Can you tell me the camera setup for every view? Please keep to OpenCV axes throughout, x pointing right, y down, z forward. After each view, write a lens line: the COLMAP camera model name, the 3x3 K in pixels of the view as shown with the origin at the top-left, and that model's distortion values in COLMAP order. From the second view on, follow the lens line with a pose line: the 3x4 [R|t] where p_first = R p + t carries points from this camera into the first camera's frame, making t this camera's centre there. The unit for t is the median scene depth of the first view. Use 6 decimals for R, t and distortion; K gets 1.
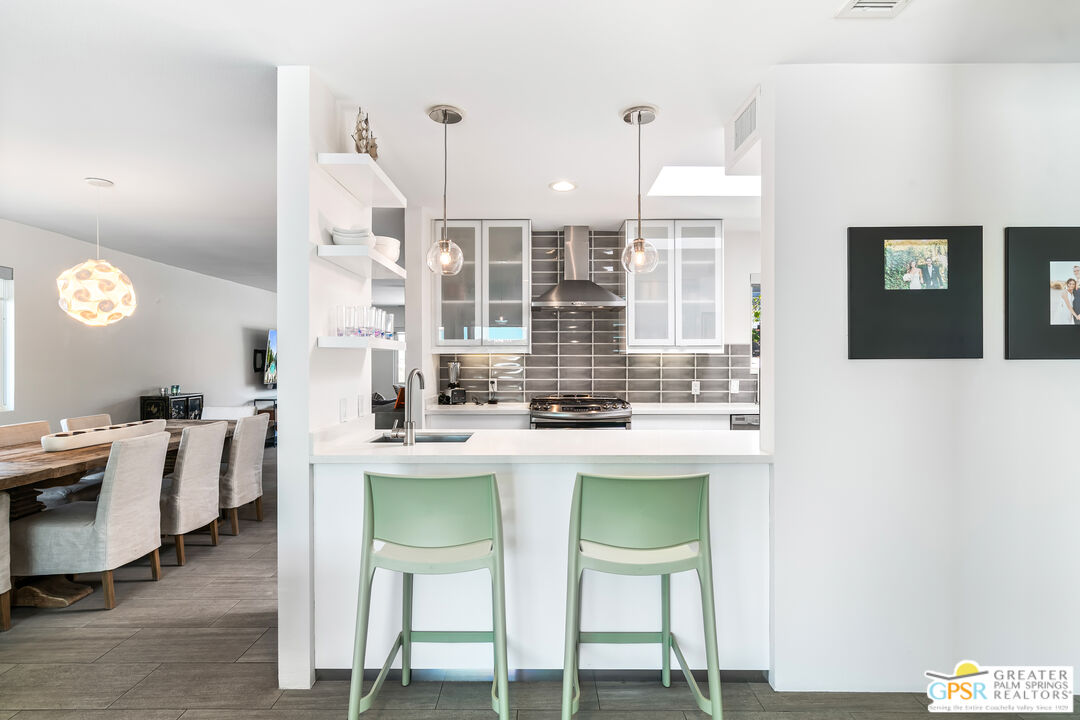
lens RADIAL K [[502.8, 0, 539.0], [0, 502.8, 365.4], [0, 0, 1]] dist [-0.005941, -0.000270]
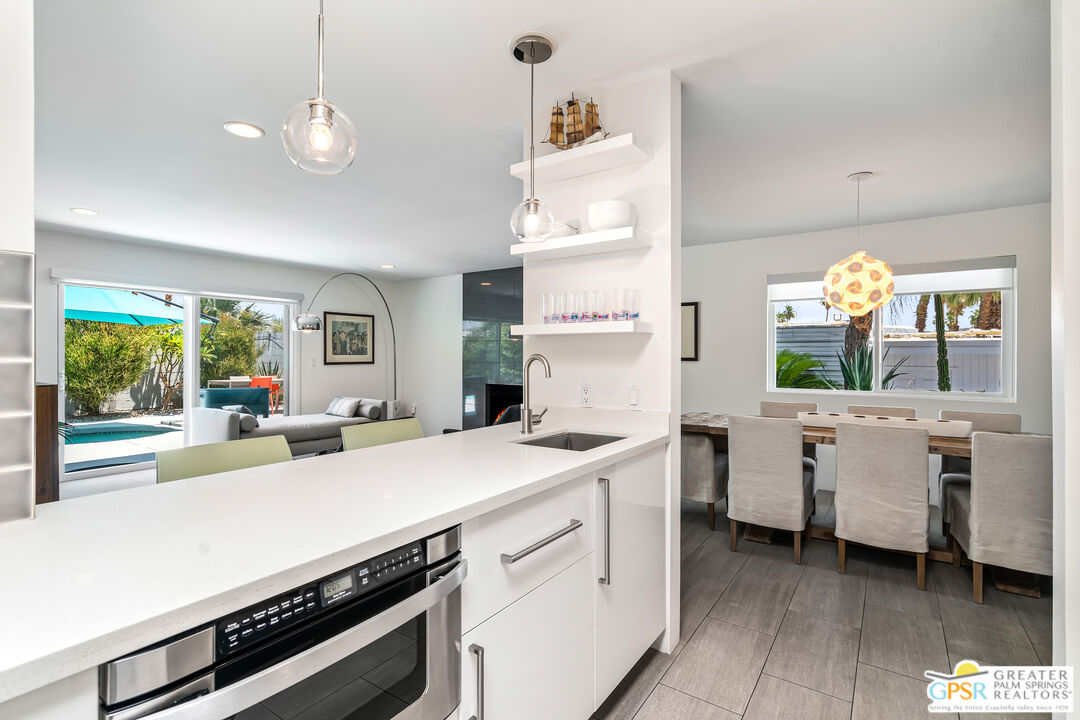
lens RADIAL K [[505.9, 0, 534.9], [0, 505.9, 357.6], [0, 0, 1]] dist [-0.001401, -0.000531]
pose [[-0.566544, 0.003935, -0.824022, 0.251265], [-0.008160, 0.999913, 0.010386, 0.002907], [0.823991, 0.012608, -0.566463, 0.742544]]
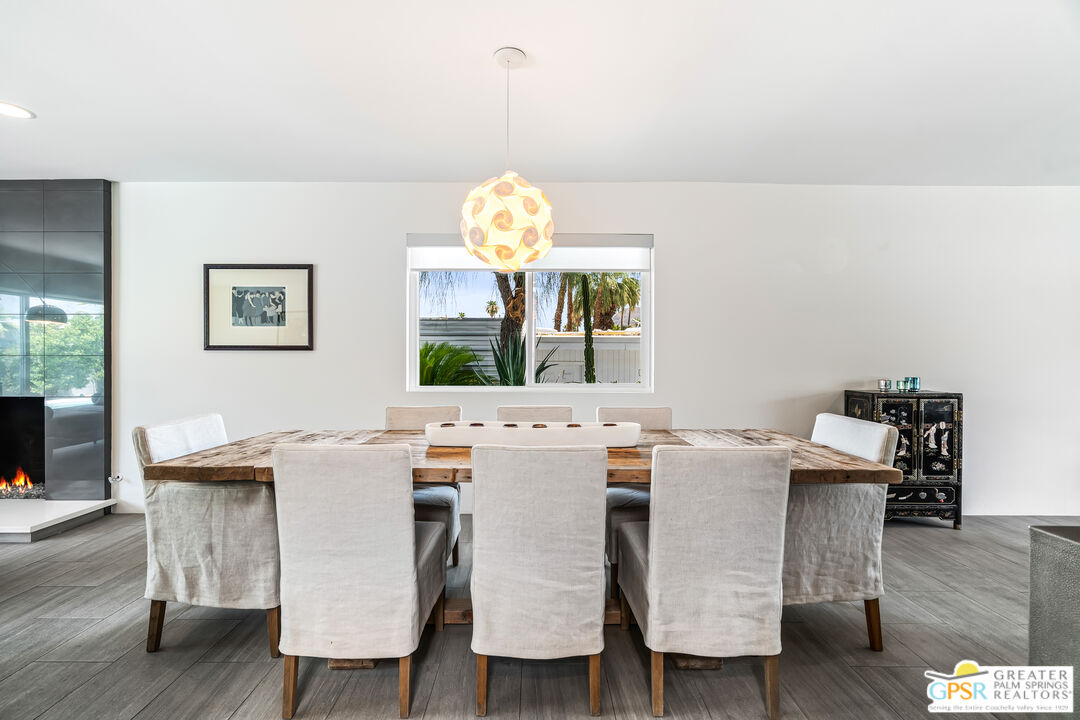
lens RADIAL K [[502.8, 0, 539.0], [0, 502.8, 365.4], [0, 0, 1]] dist [-0.005941, -0.000270]
pose [[0.015619, 0.016780, -0.999737, -0.170438], [-0.011779, 0.999793, 0.016597, 0.028751], [0.999809, 0.011517, 0.015814, 0.734685]]
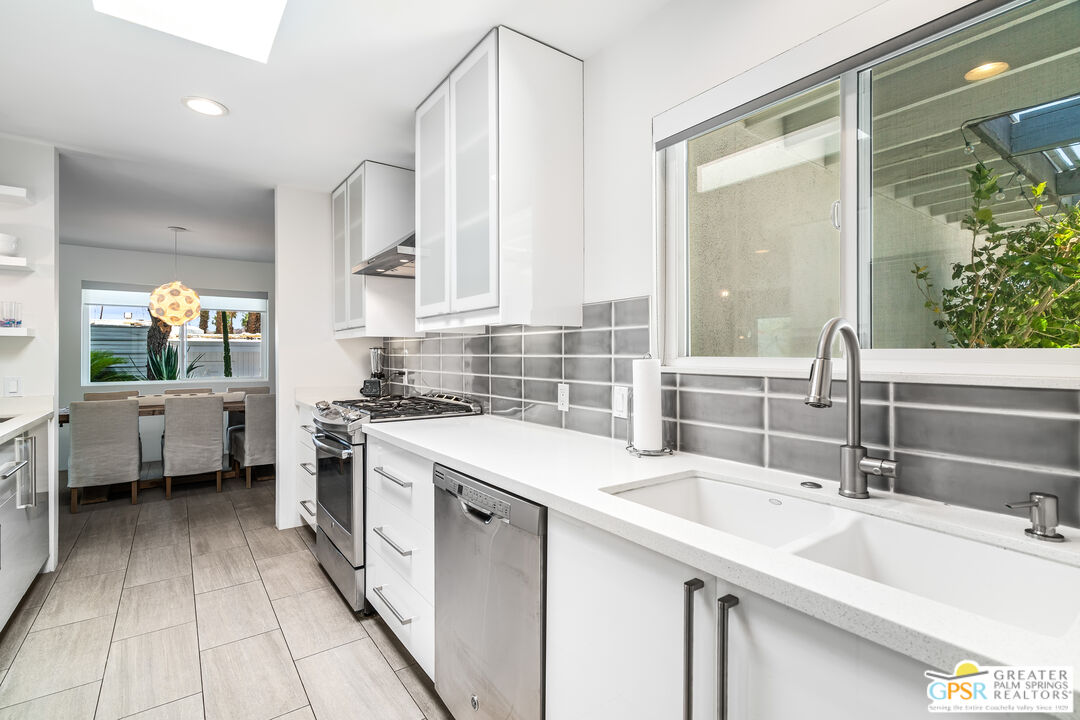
lens RADIAL K [[491.1, 0, 528.9], [0, 491.1, 346.0], [0, 0, 1]] dist [0.000792, 0.000480]
pose [[0.595444, -0.010987, -0.803322, 0.675139], [-0.004331, 0.999848, -0.016886, 0.003131], [0.803385, 0.013534, 0.595306, 0.691007]]
